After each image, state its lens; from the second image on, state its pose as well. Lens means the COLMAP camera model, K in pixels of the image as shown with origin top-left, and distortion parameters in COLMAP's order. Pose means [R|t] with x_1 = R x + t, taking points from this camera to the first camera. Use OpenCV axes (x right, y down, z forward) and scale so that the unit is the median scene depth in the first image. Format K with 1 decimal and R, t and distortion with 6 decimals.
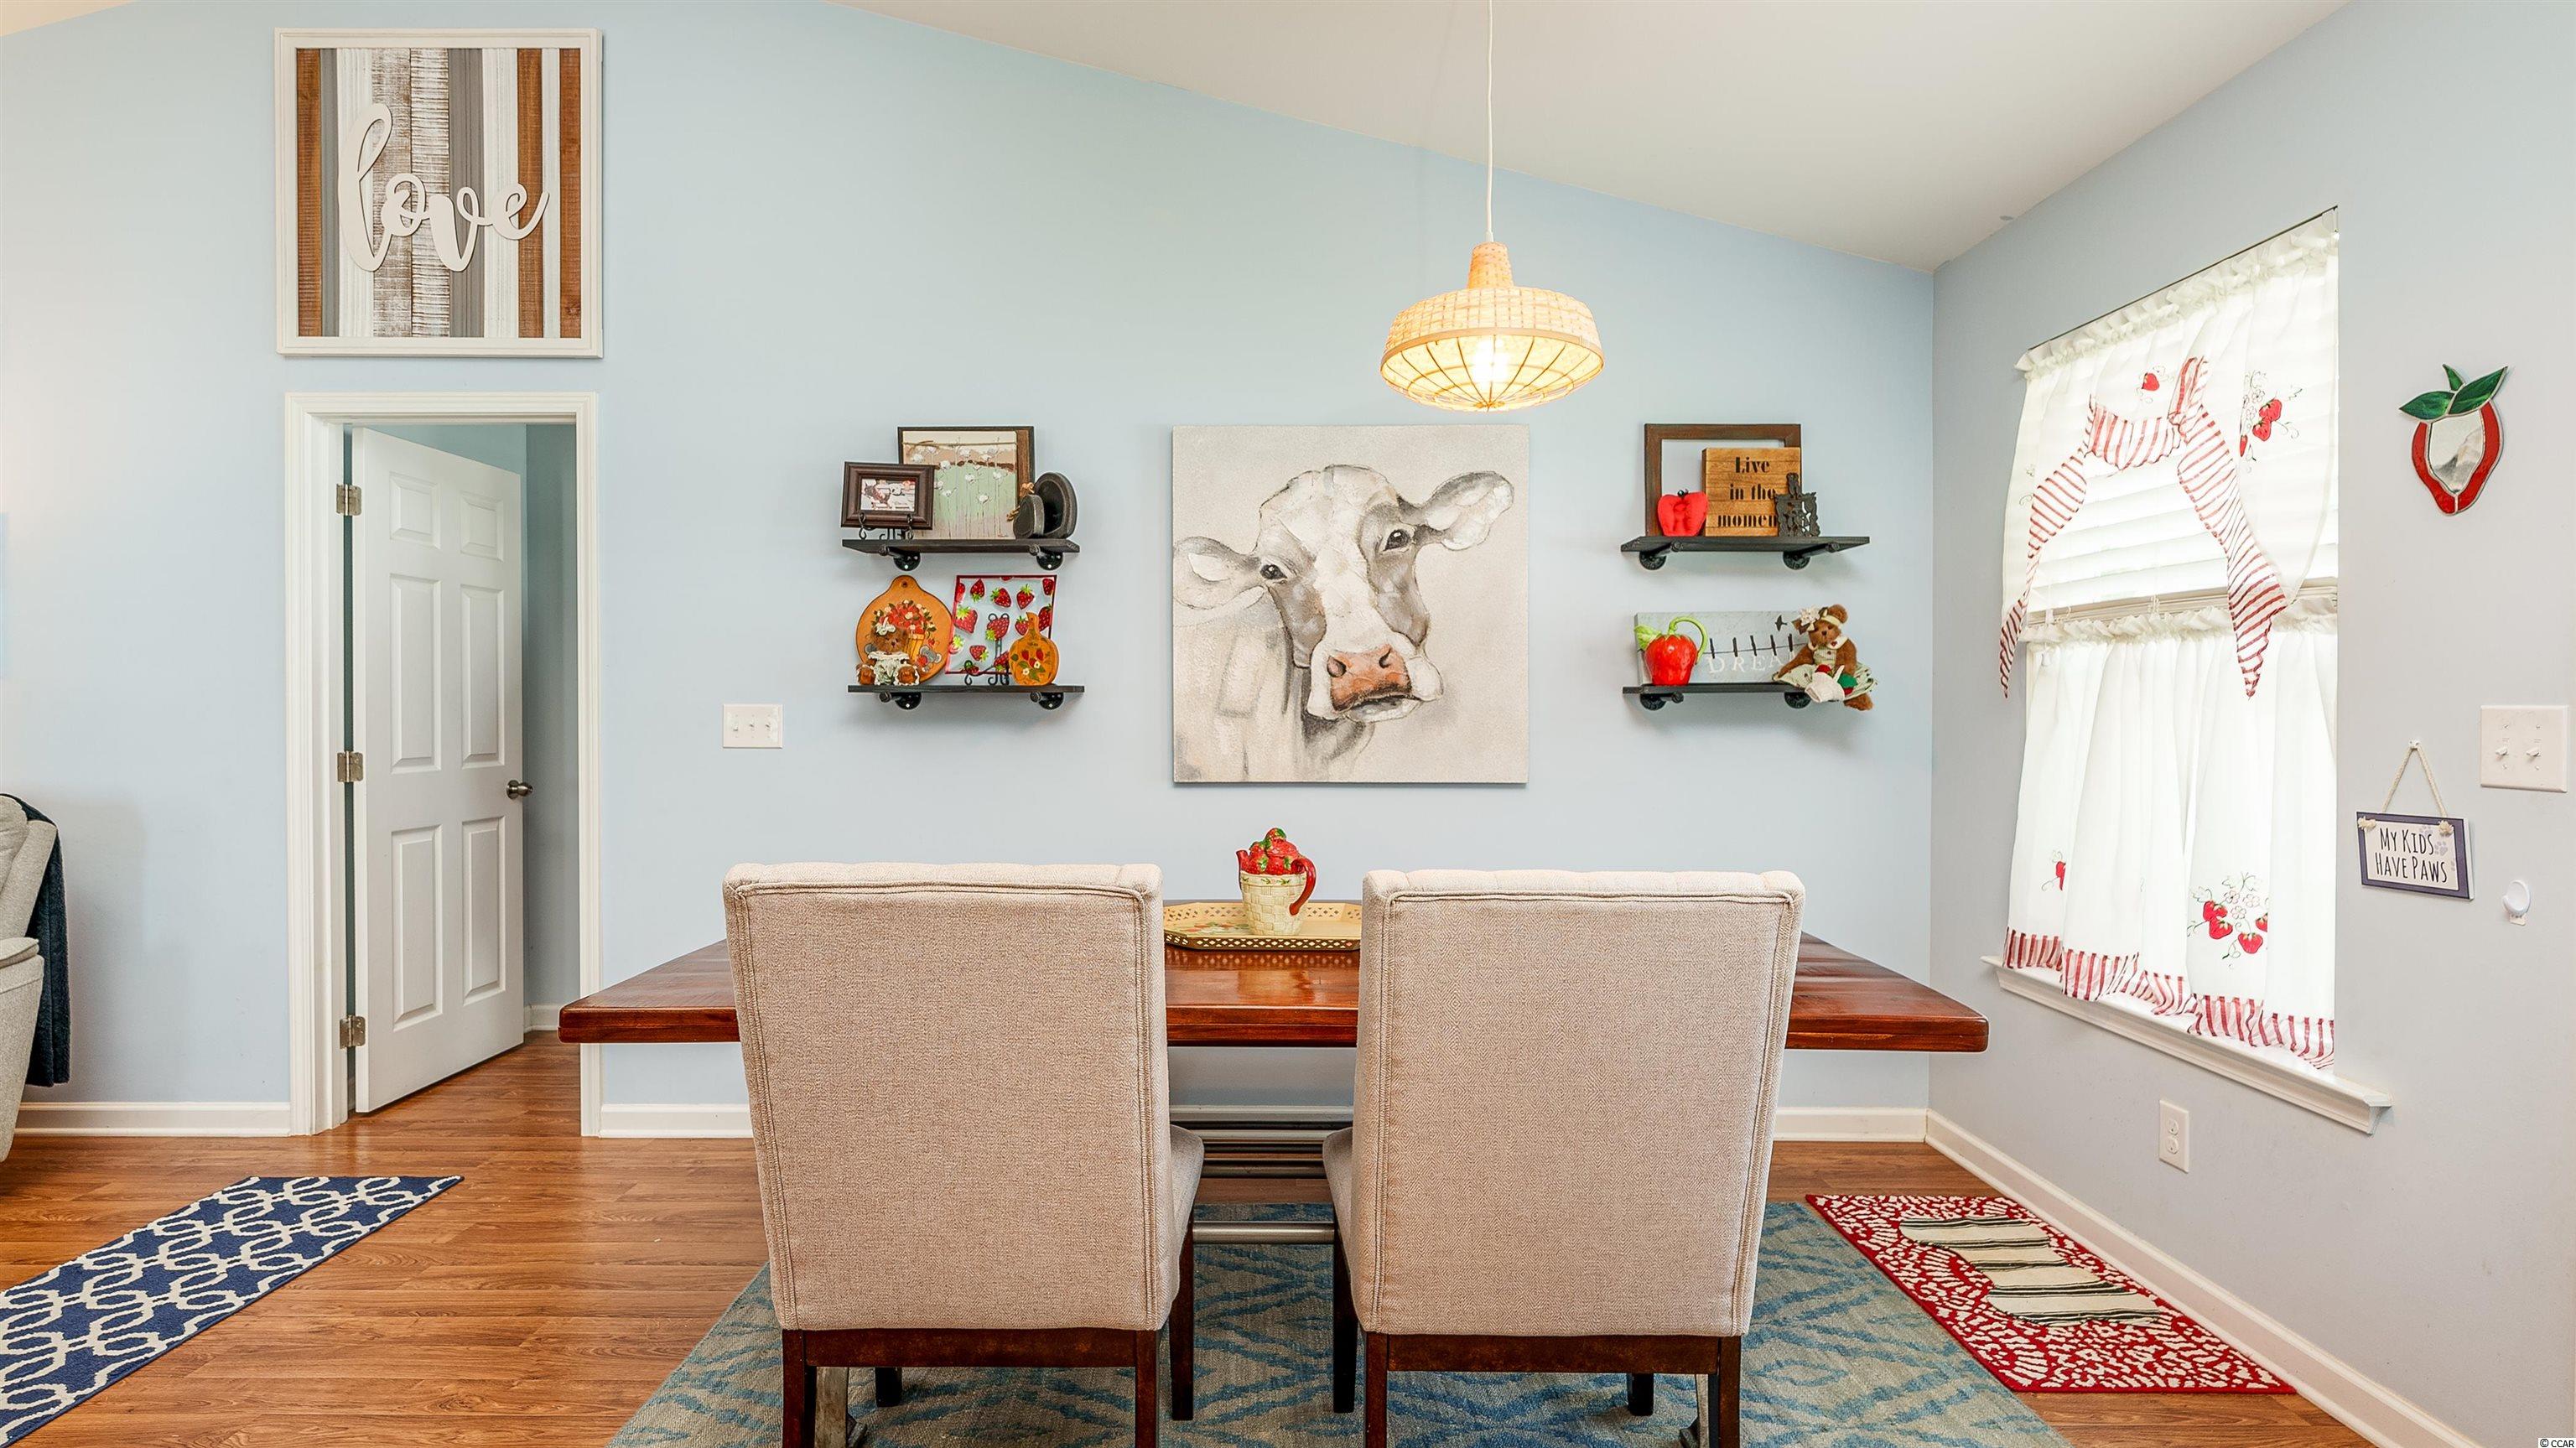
lens RADIAL K [[1214.1, 0, 1252.8], [0, 1214.1, 720.1], [0, 0, 1]] dist [-0.002322, -0.000922]
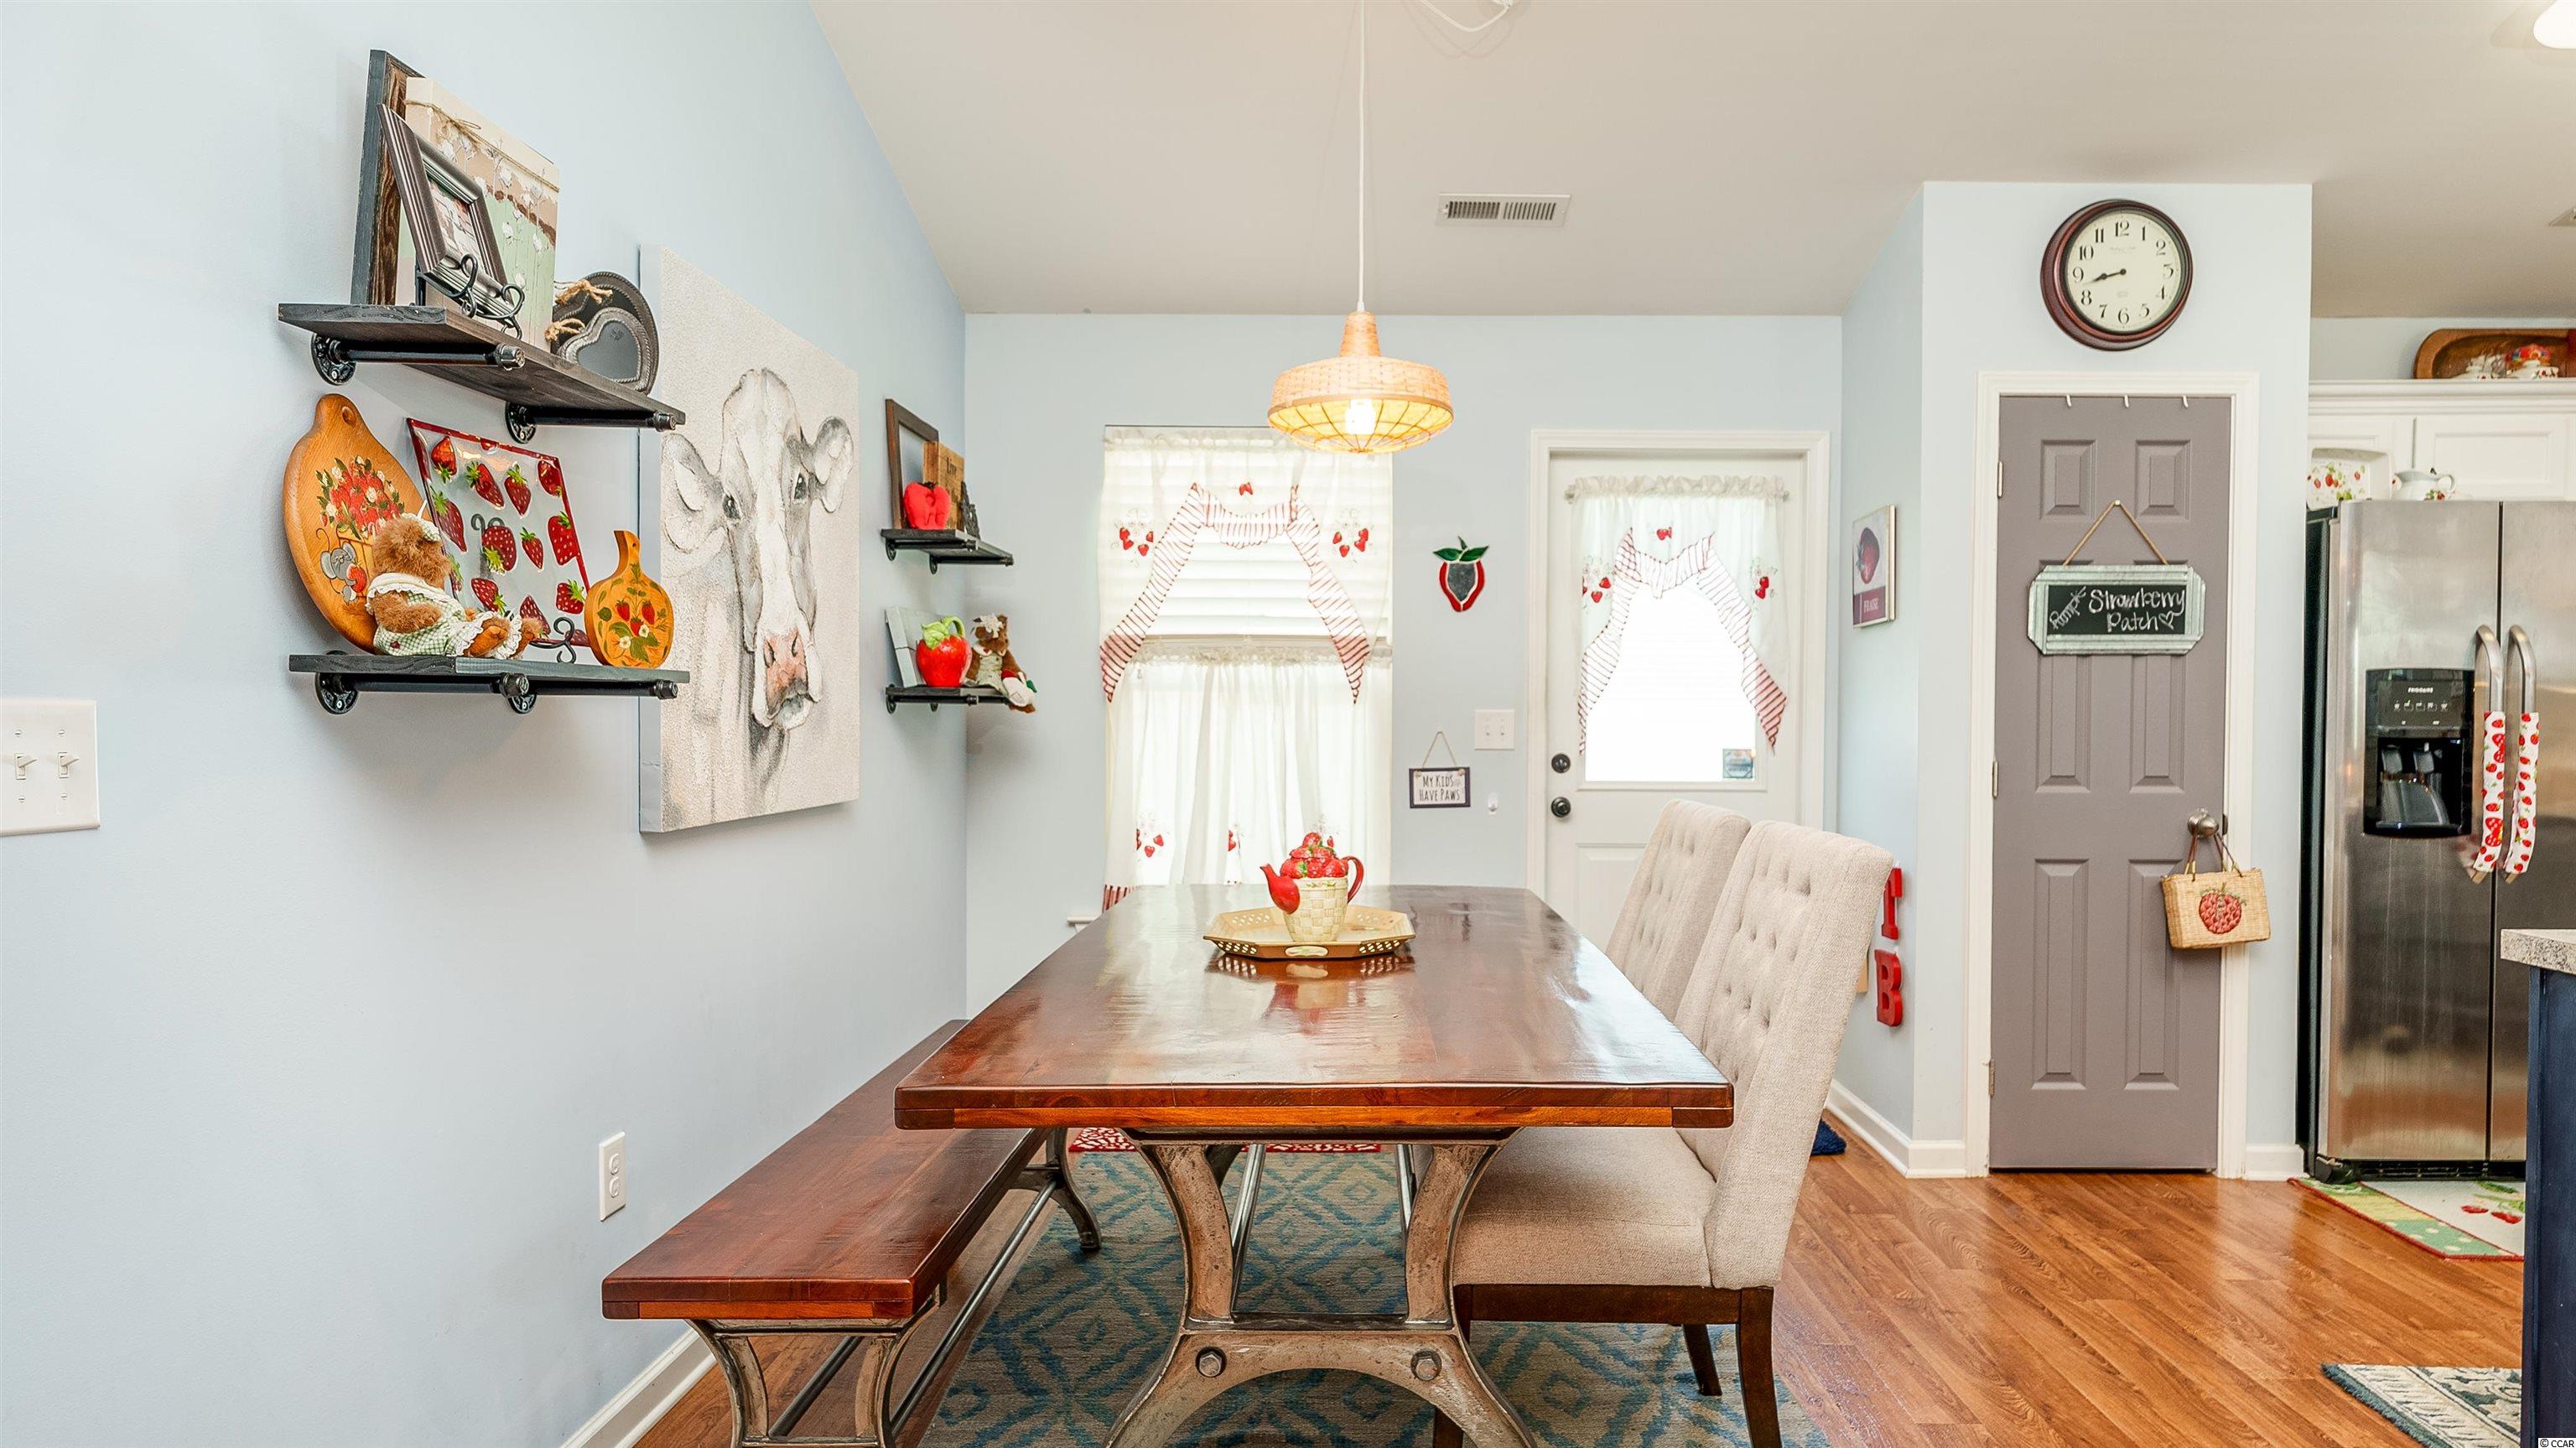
lens RADIAL K [[1524.0, 0, 1320.5], [0, 1524.0, 740.9], [0, 0, 1]] dist [0.000932, -0.003779]
pose [[0.010085, -0.019872, 0.999752, -0.828688], [0.009052, 0.999763, 0.019781, -0.006886], [-0.999908, 0.008850, 0.010262, 0.668738]]
